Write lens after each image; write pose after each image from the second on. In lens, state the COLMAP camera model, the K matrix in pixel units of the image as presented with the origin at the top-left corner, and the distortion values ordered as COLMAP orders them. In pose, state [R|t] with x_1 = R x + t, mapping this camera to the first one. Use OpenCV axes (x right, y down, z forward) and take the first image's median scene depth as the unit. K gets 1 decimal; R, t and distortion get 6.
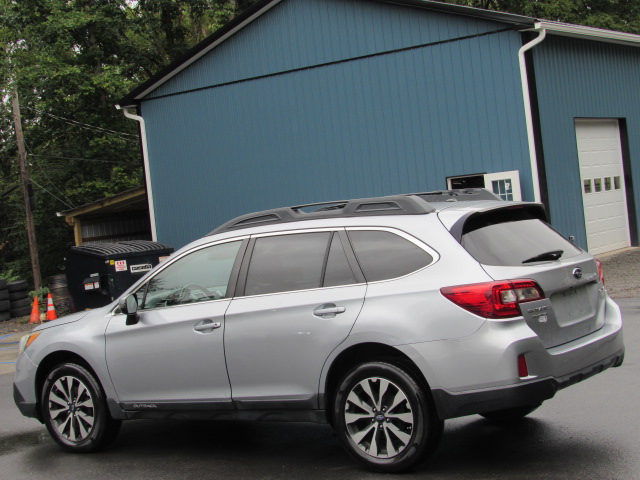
lens RADIAL K [[1186.2, 0, 318.5], [0, 1186.2, 245.4], [0, 0, 1]] dist [-0.146664, 0.000000]
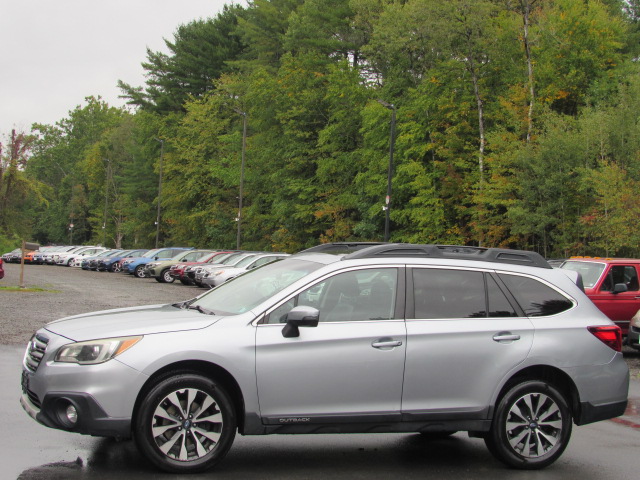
lens RADIAL K [[1186.2, 0, 306.3], [0, 1186.2, 245.4], [0, 0, 1]] dist [-0.146664, 0.000000]
pose [[0.546202, 0.137572, 0.826279, -1.028239], [-0.087962, 0.990388, -0.106749, 0.100155], [-0.833022, -0.014375, 0.553053, 0.461933]]
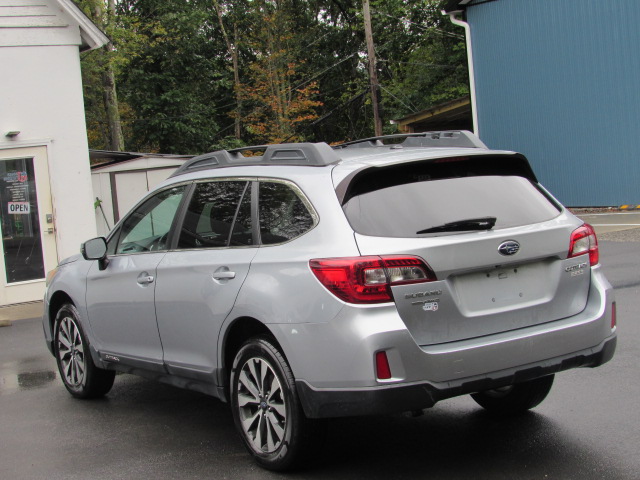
lens RADIAL K [[1186.2, 0, 324.9], [0, 1186.2, 241.6], [0, 0, 1]] dist [-0.146664, 0.000000]
pose [[0.931302, 0.052677, -0.360418, 0.355473], [-0.023196, 0.996056, 0.085642, -0.040994], [0.363508, -0.071398, 0.928851, 0.210008]]
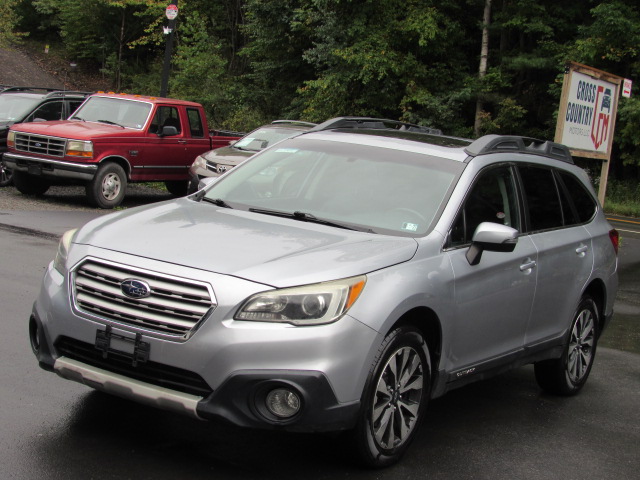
lens RADIAL K [[1186.2, 0, 315.8], [0, 1186.2, 242.8], [0, 0, 1]] dist [-0.146664, 0.000000]
pose [[-0.086222, -0.002663, 0.996272, -0.928332], [-0.085611, 0.996317, -0.004746, 0.068549], [-0.992591, -0.085702, -0.086132, 1.217462]]
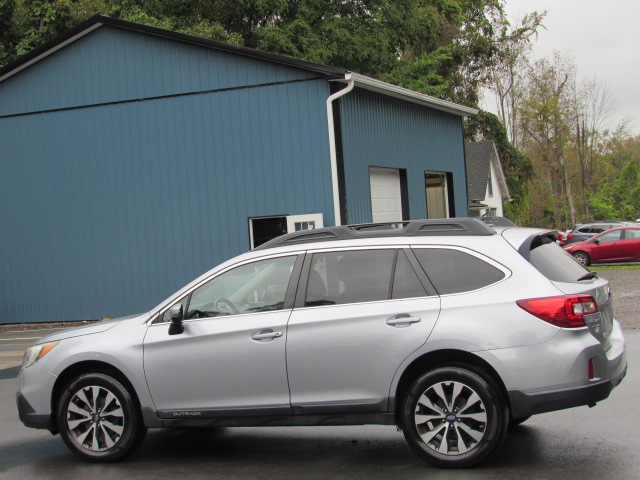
lens RADIAL K [[1186.2, 0, 314.5], [0, 1186.2, 253.9], [0, 0, 1]] dist [-0.146664, 0.000000]
pose [[0.964084, 0.035426, 0.263225, -0.329899], [-0.026546, 0.998955, -0.037216, 0.033661], [-0.264268, 0.028892, 0.964016, -0.027900]]
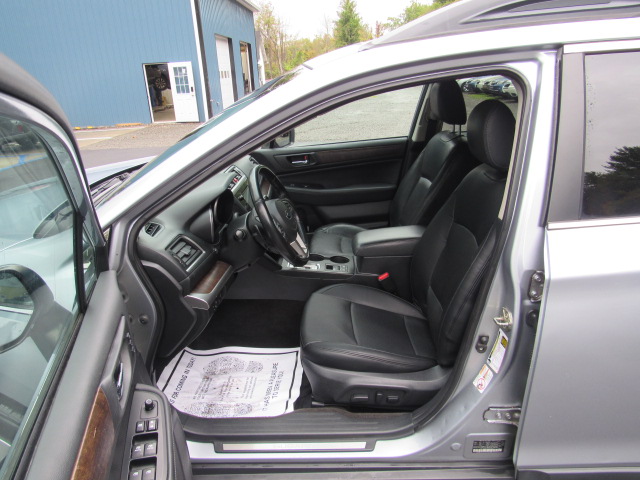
lens RADIAL K [[458.2, 0, 319.4], [0, 458.2, 236.1], [0, 0, 1]] dist [-0.036527, 0.028871]
pose [[0.827978, -0.123642, 0.546961, -0.199814], [-0.027005, 0.965466, 0.259126, 0.013791], [-0.560111, -0.229321, 0.796045, 0.917348]]
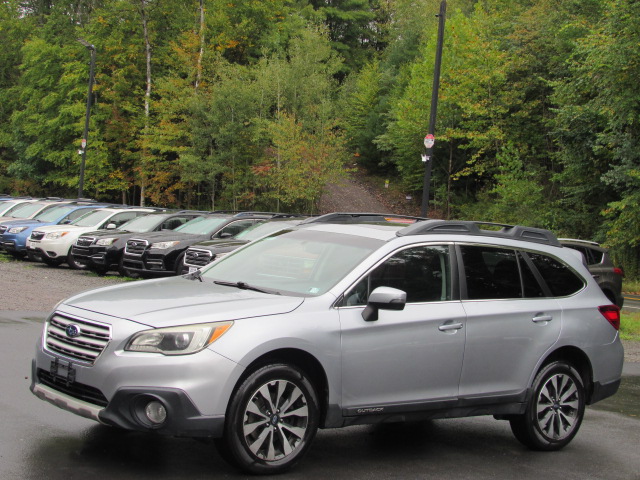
lens RADIAL K [[1186.2, 0, 300.5], [0, 1186.2, 242.9], [0, 0, 1]] dist [-0.146664, 0.000000]
pose [[0.247947, 0.107284, 0.962815, -1.106695], [-0.086356, 0.992340, -0.088335, 0.097052], [-0.964917, -0.061243, 0.255312, 0.861211]]
